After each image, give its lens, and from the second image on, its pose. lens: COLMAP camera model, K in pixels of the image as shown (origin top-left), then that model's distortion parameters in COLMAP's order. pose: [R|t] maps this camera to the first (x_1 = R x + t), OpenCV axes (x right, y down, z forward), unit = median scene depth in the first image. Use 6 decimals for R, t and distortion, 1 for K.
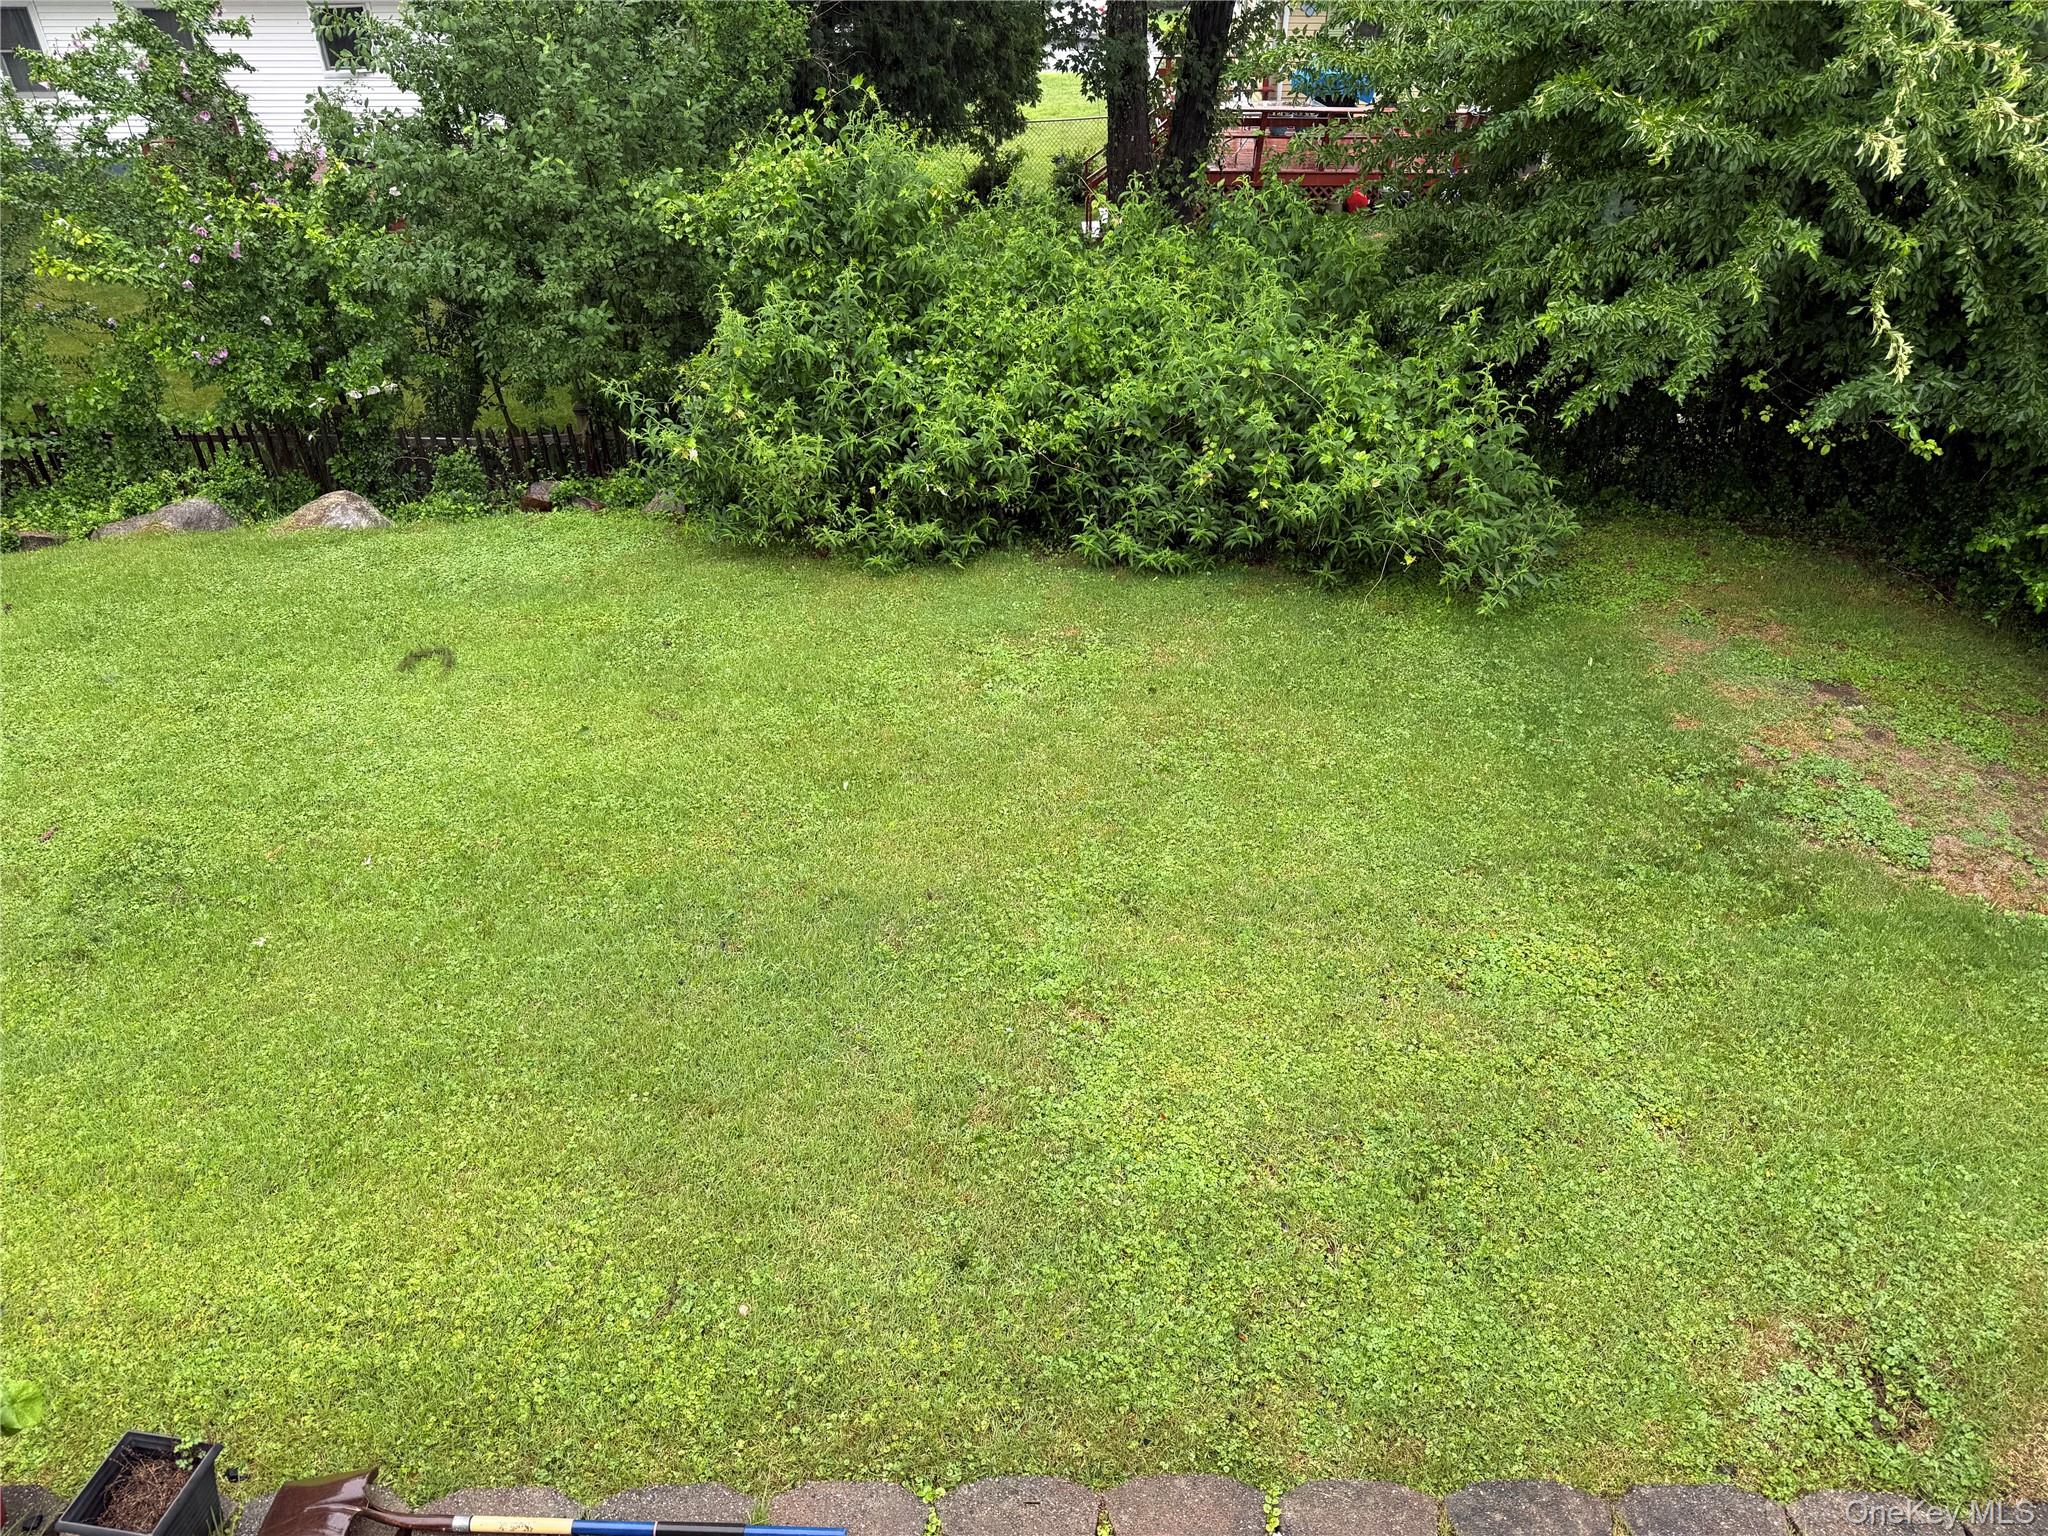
lens RADIAL K [[1401.0, 0, 977.1], [0, 1401.0, 786.5], [0, 0, 1]] dist [0.091174, -0.094417]
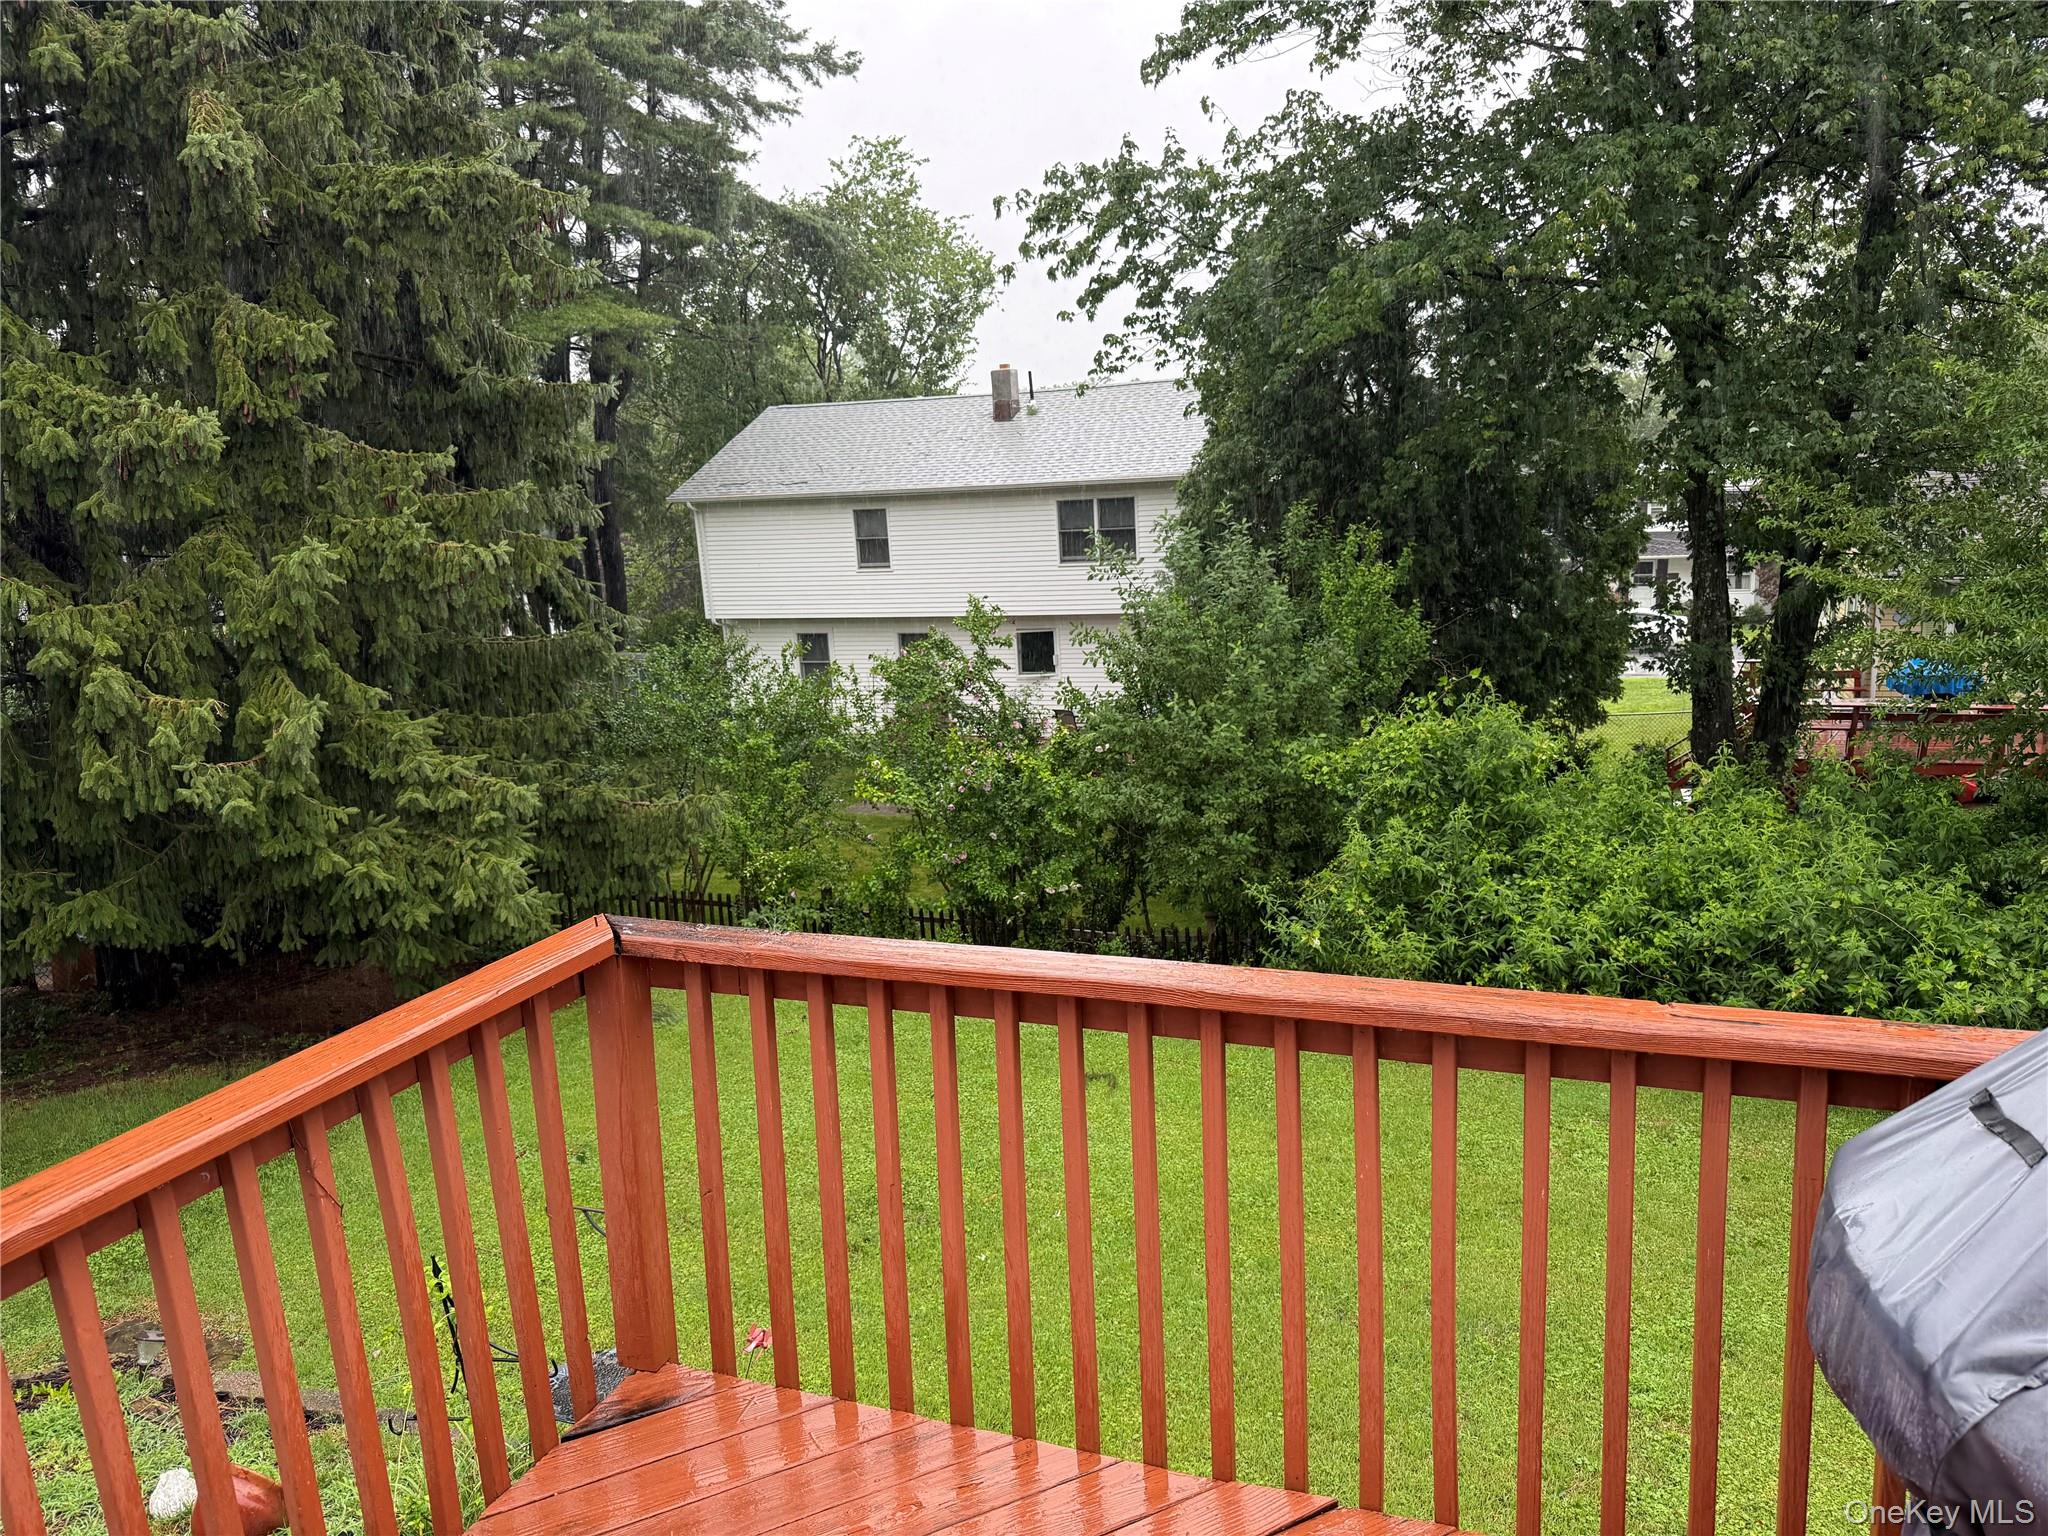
lens RADIAL K [[1419.8, 0, 1020.7], [0, 1419.8, 818.5], [0, 0, 1]] dist [0.023166, -0.027388]
pose [[0.938262, 0.038296, -0.343798, -0.023893], [-0.159210, 0.930142, -0.330891, 0.102996], [0.307109, 0.365198, 0.878814, -0.176741]]
